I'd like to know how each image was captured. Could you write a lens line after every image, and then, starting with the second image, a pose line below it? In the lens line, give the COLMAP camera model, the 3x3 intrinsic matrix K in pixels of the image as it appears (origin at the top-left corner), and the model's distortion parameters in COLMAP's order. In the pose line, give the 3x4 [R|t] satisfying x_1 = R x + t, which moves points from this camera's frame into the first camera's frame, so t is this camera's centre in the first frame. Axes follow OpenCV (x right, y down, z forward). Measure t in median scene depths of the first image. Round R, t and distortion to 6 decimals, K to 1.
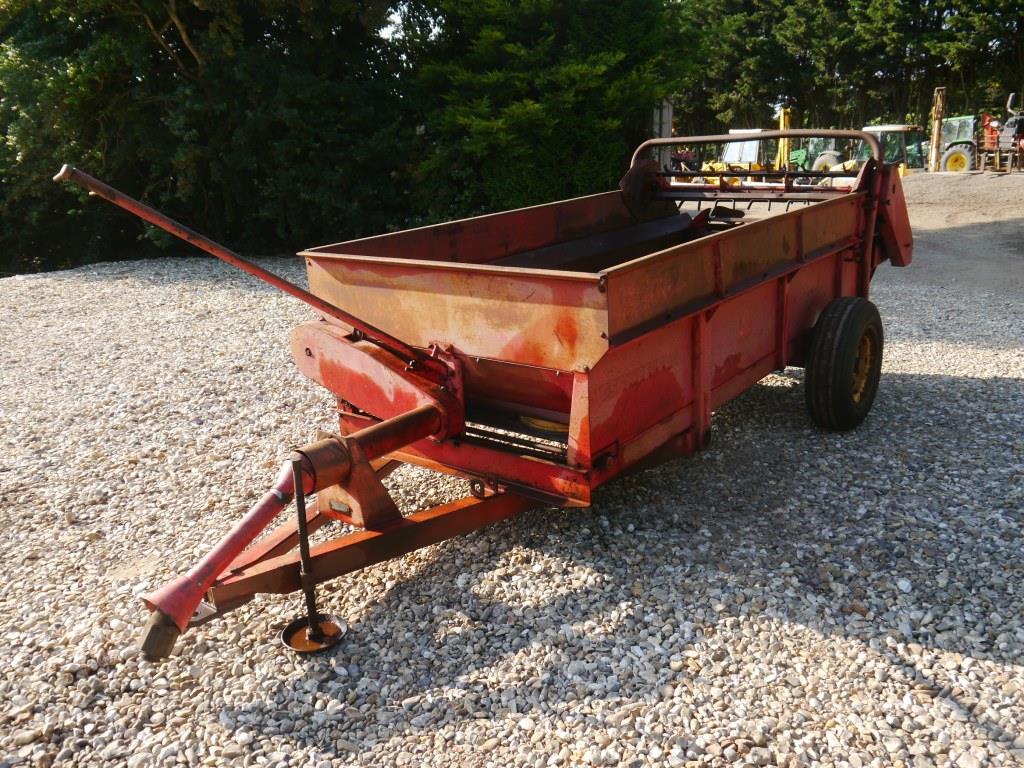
lens RADIAL K [[841.4, 0, 510.6], [0, 841.4, 379.7], [0, 0, 1]] dist [-0.033917, 0.018956]
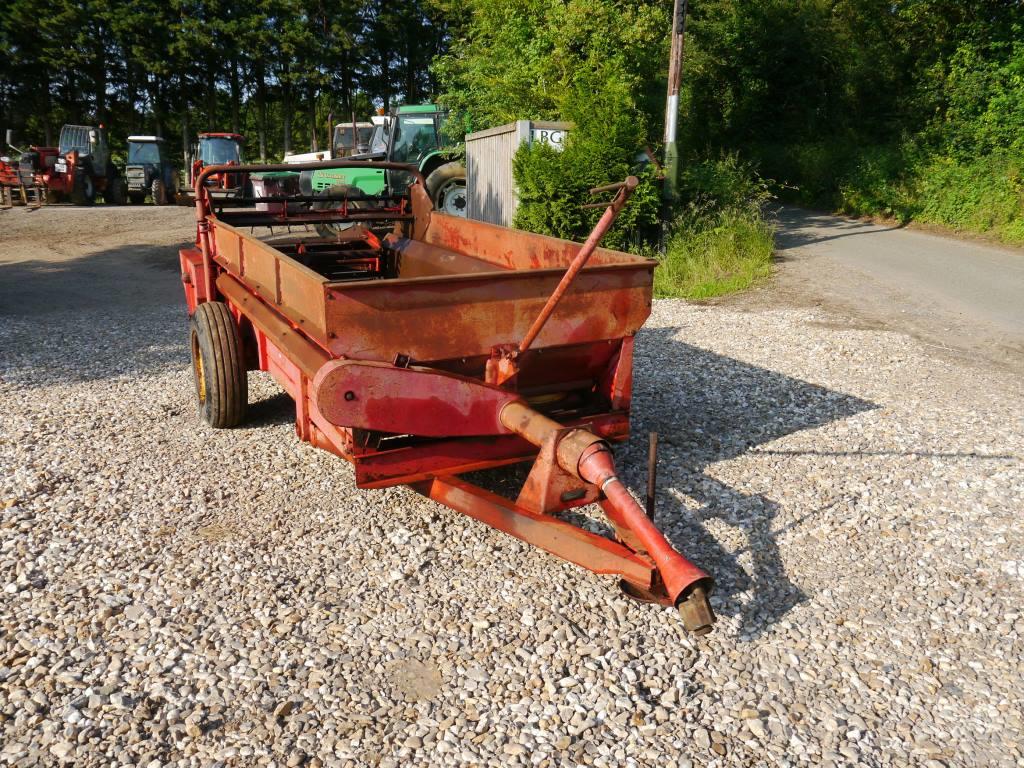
lens RADIAL K [[841.4, 0, 513.0], [0, 841.4, 381.6], [0, 0, 1]] dist [-0.033917, 0.018956]
pose [[0.395218, -0.198505, 0.896883, -0.999754], [0.233787, 0.965957, 0.110773, -0.108901], [-0.888339, 0.165900, 0.428172, 0.489372]]
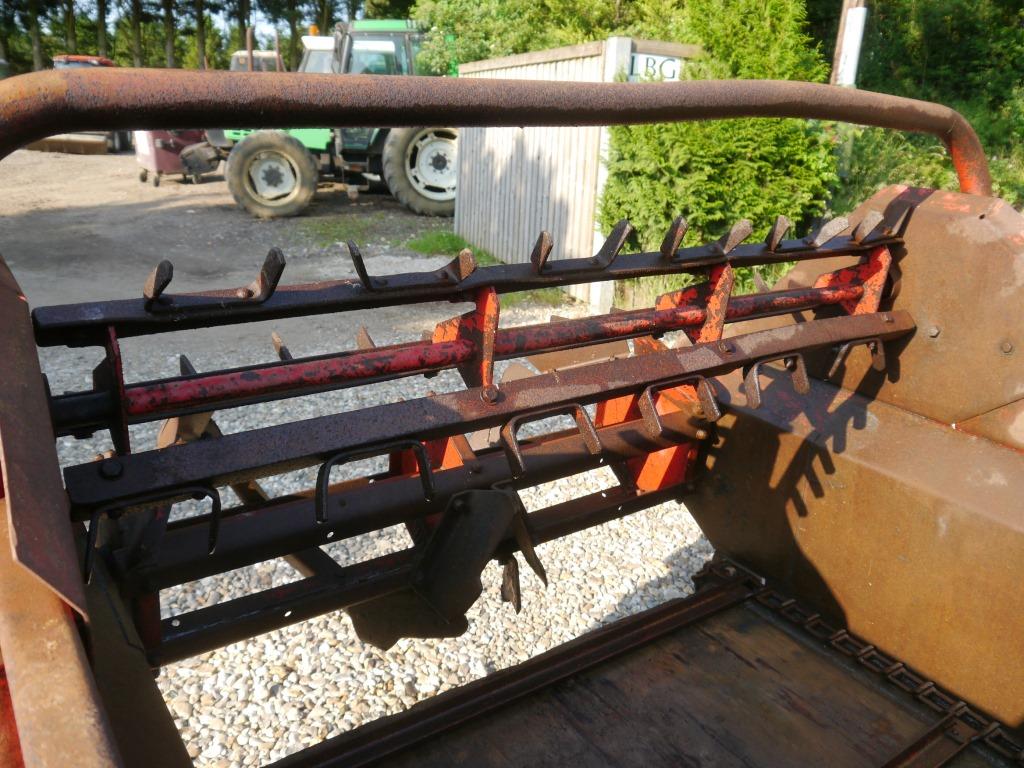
lens RADIAL K [[841.4, 0, 519.3], [0, 841.4, 389.1], [0, 0, 1]] dist [-0.033917, 0.018956]
pose [[0.270108, -0.262267, 0.926422, 0.106667], [0.217885, 0.953876, 0.206513, -0.403774], [-0.937853, 0.146072, 0.314793, 1.443909]]
